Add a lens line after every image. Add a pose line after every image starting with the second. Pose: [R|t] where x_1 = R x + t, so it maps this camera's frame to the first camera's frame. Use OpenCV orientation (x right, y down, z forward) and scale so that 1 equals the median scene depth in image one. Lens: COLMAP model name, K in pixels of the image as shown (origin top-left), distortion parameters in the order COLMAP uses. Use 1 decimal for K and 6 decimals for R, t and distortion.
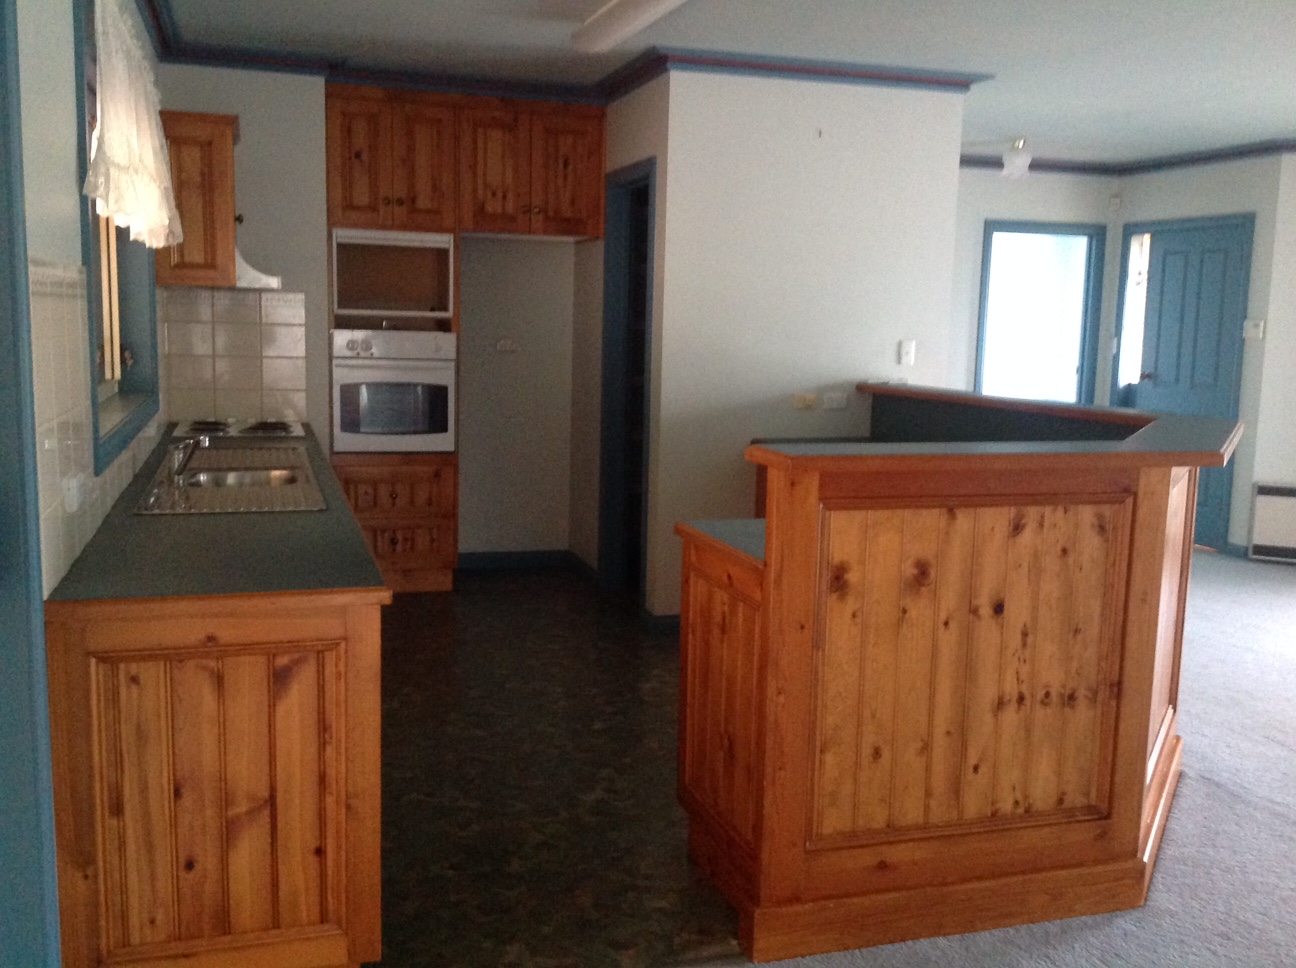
lens RADIAL K [[1225.3, 0, 648.0], [0, 1225.3, 484.0], [0, 0, 1]] dist [0.061466, -0.013981]
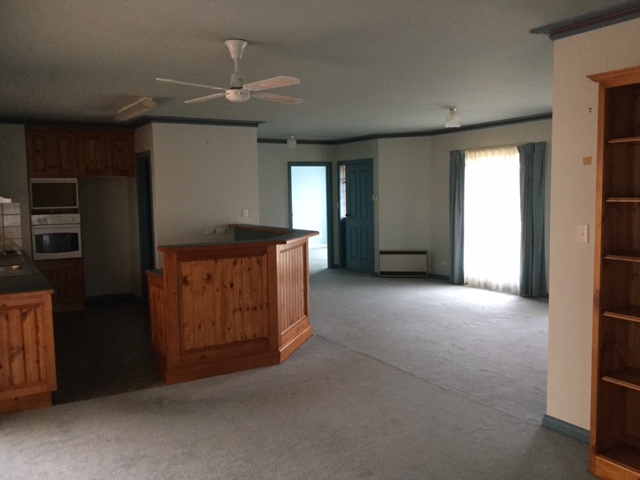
lens RADIAL K [[579.9, 0, 320.0], [0, 579.9, 240.0], [0, 0, 1]] dist [0.147523, -0.283992]
pose [[0.976925, -0.060838, 0.204736, 0.183790], [0.070701, 0.996646, -0.041198, 0.053137], [-0.201543, 0.054722, 0.977950, -0.768188]]
